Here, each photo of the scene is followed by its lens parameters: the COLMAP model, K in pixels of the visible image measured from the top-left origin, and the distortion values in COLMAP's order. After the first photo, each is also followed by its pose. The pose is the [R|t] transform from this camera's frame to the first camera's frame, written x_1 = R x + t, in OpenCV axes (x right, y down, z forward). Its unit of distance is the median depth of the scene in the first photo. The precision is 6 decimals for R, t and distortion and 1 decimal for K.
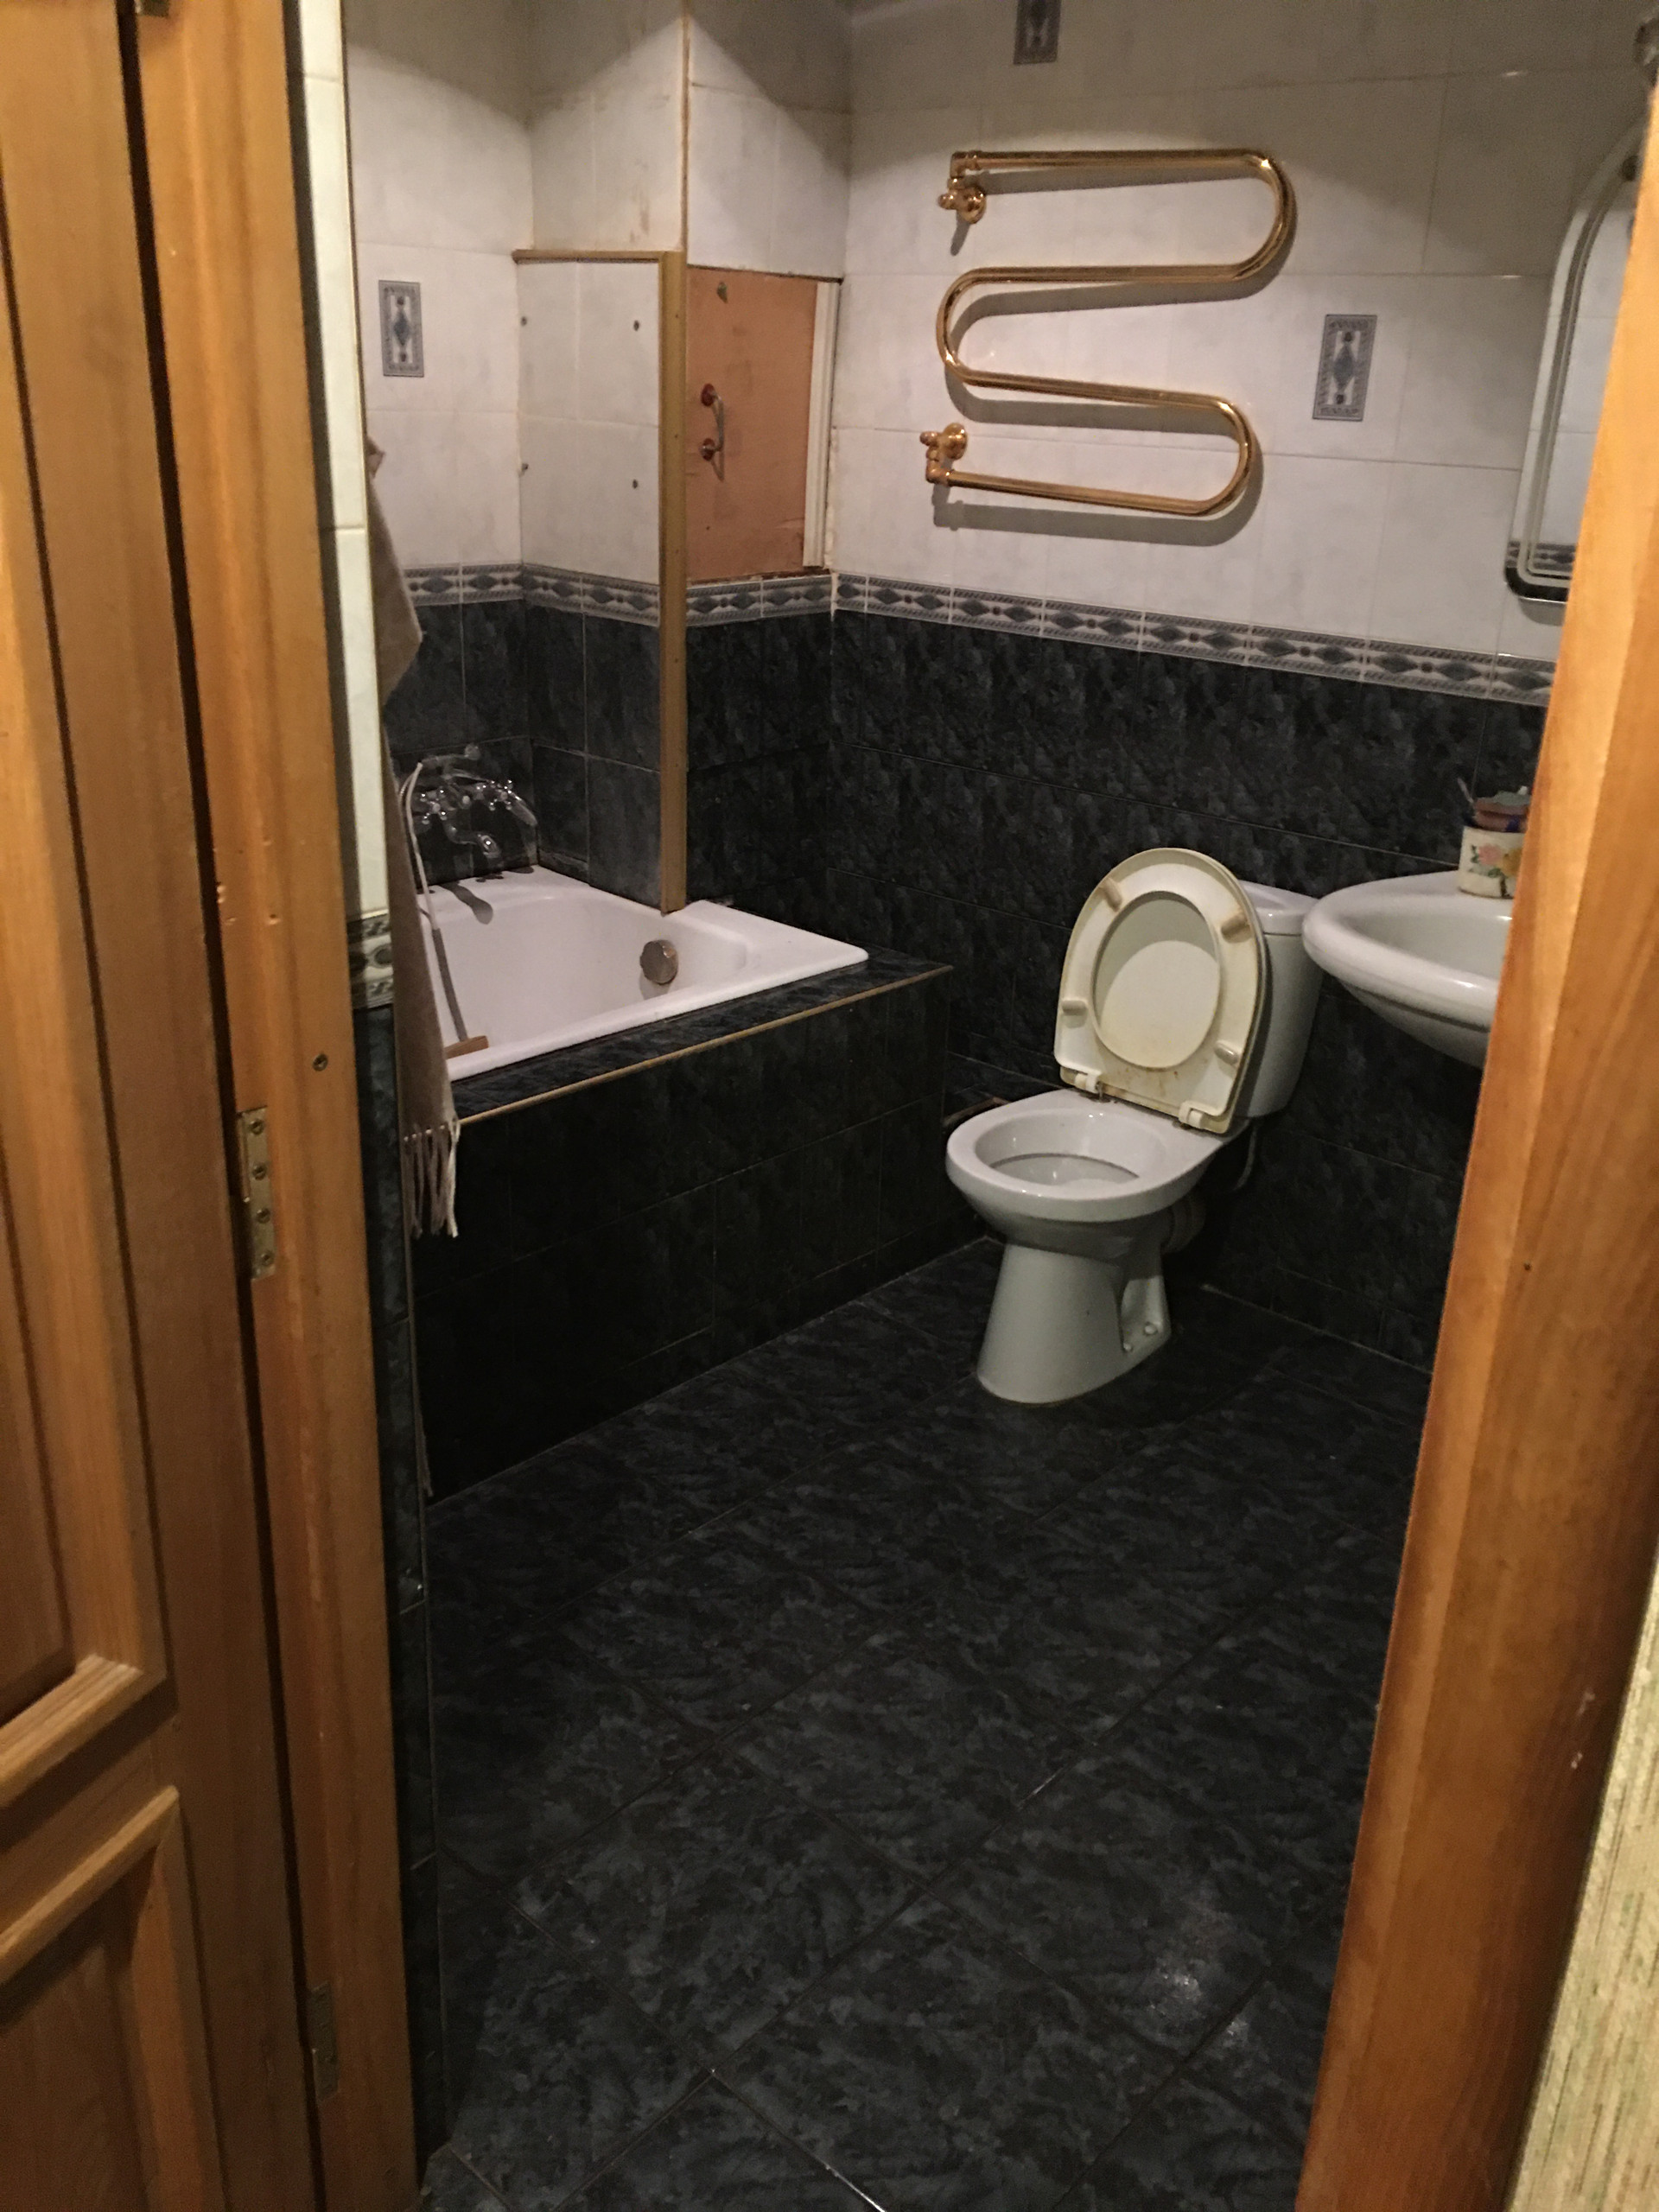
lens RADIAL K [[1912.7, 0, 832.6], [0, 1912.7, 1108.1], [0, 0, 1]] dist [0.103840, -0.137128]
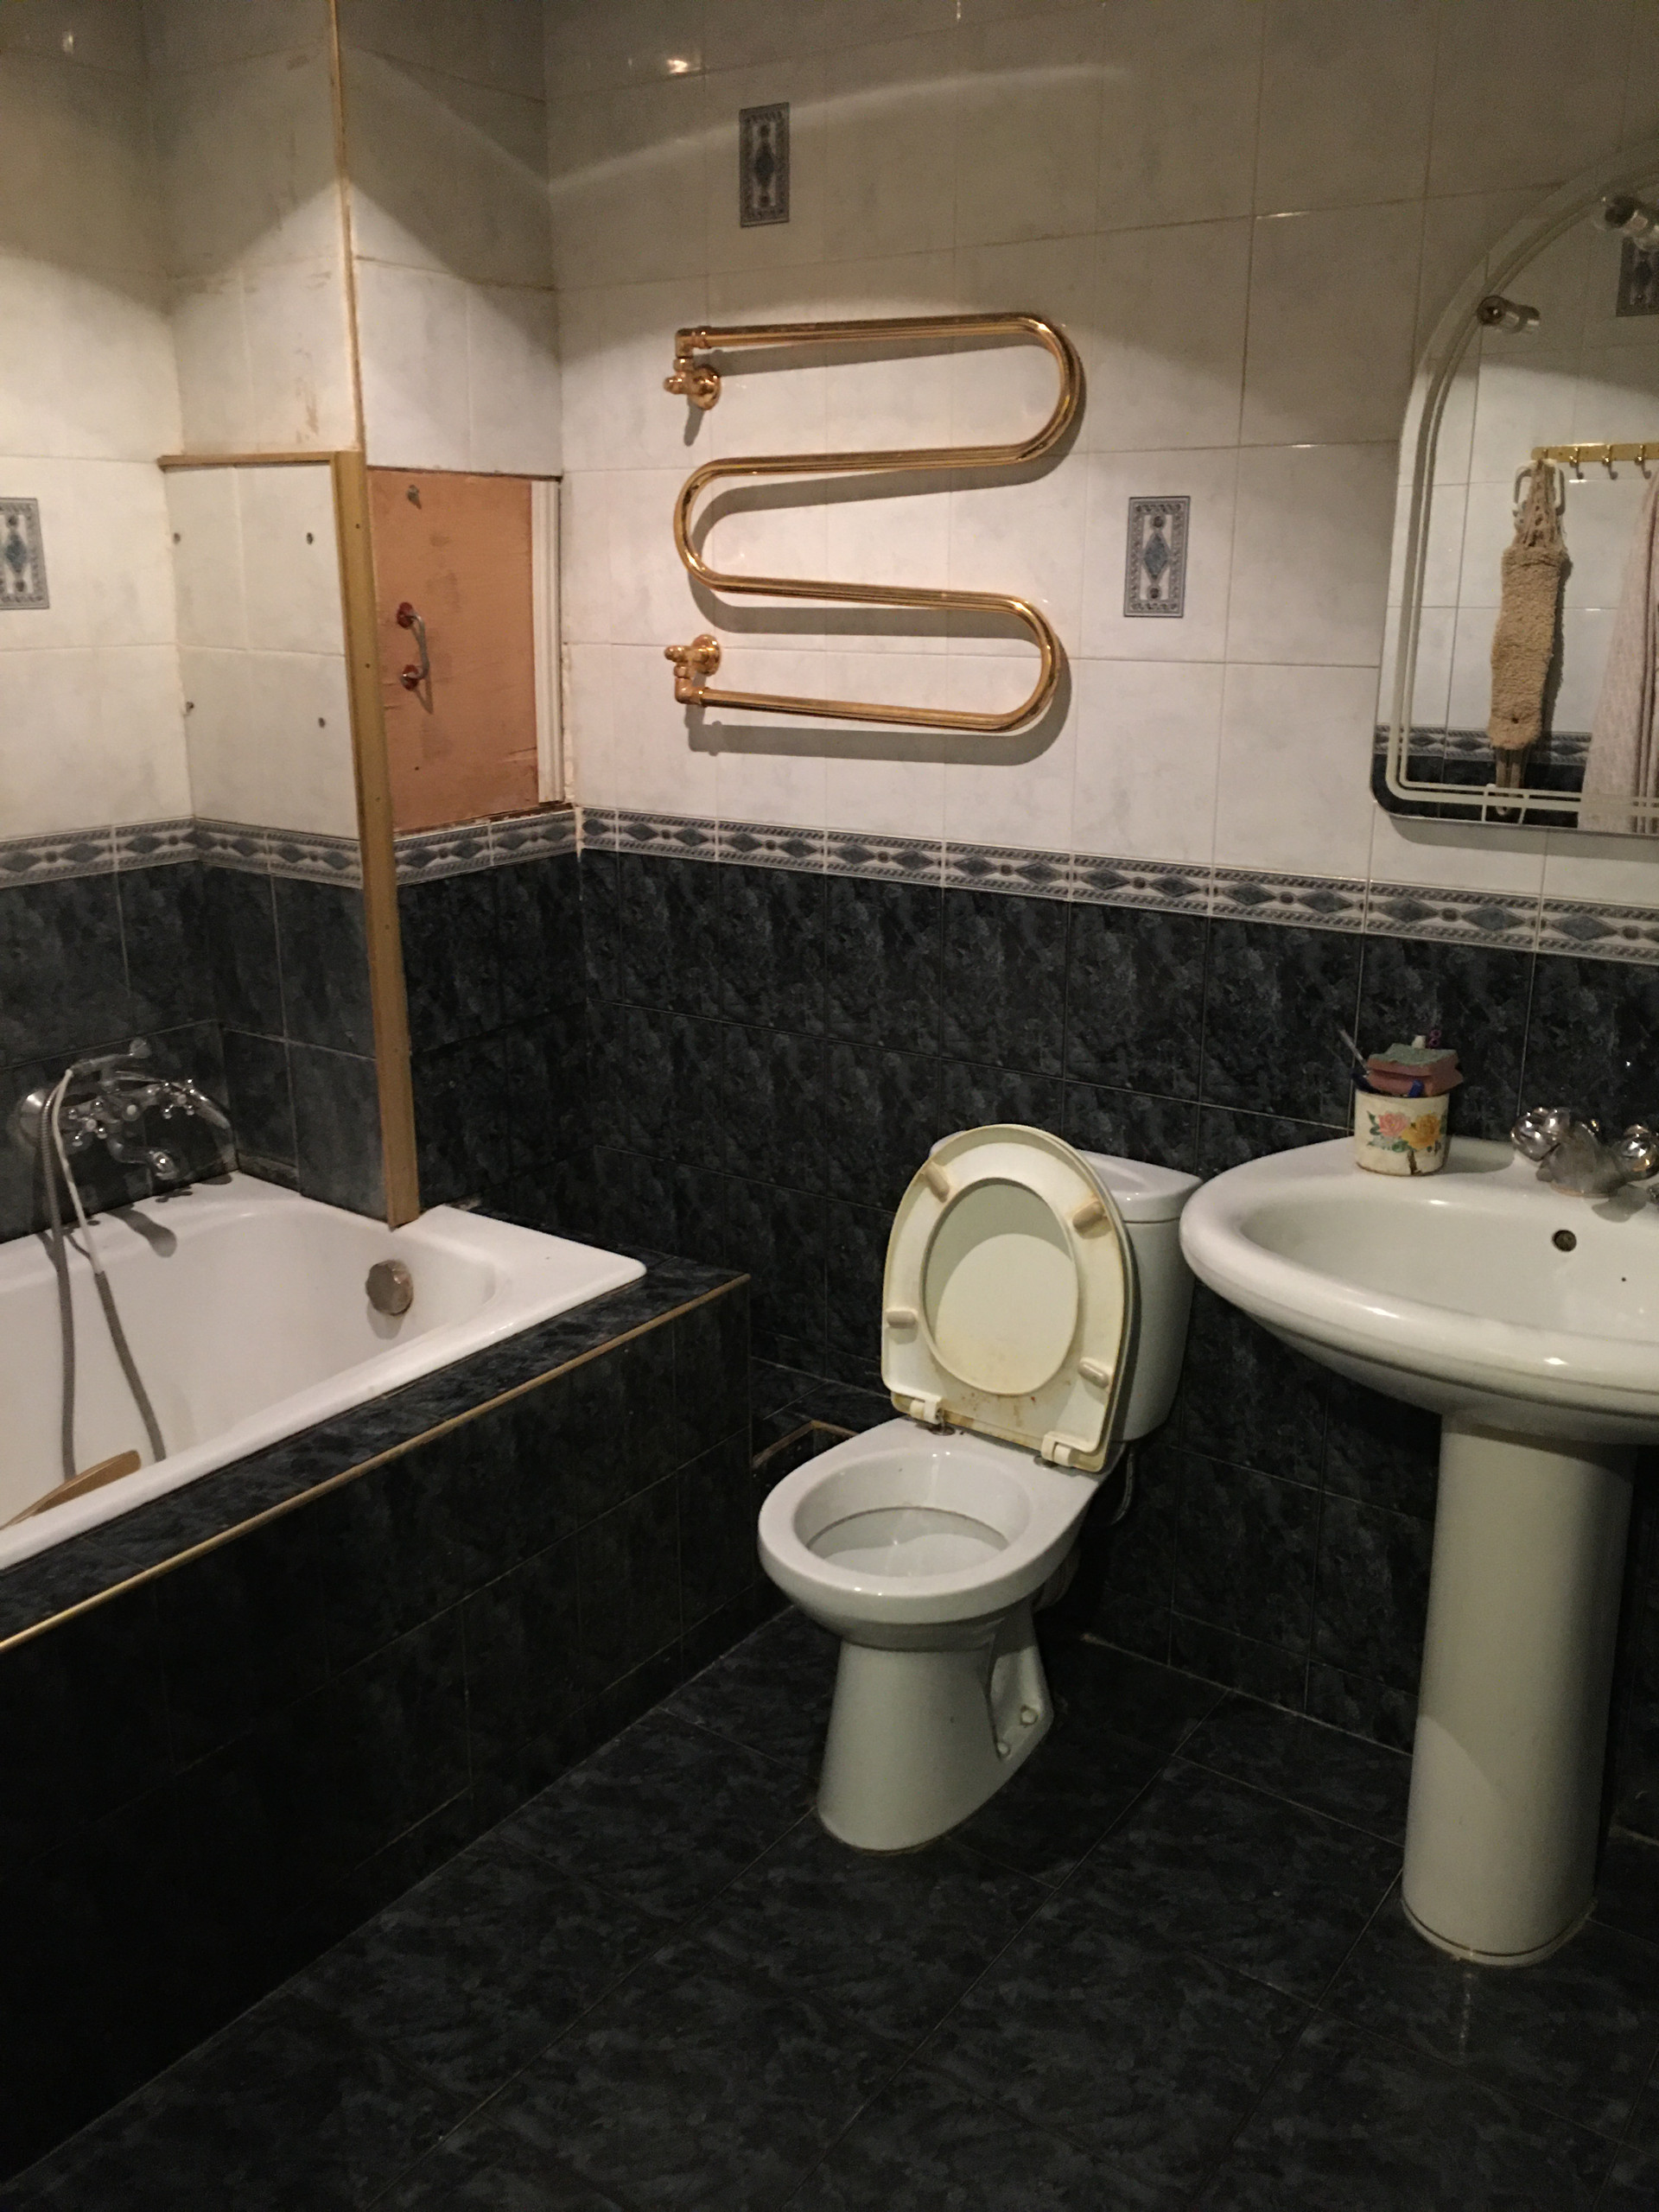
lens RADIAL K [[1912.7, 0, 815.6], [0, 1912.7, 1087.7], [0, 0, 1]] dist [0.103840, -0.137128]
pose [[0.993345, -0.067923, 0.093018, 0.020237], [0.076506, 0.992811, -0.092047, -0.077384], [-0.086097, 0.098551, 0.991401, 0.183176]]
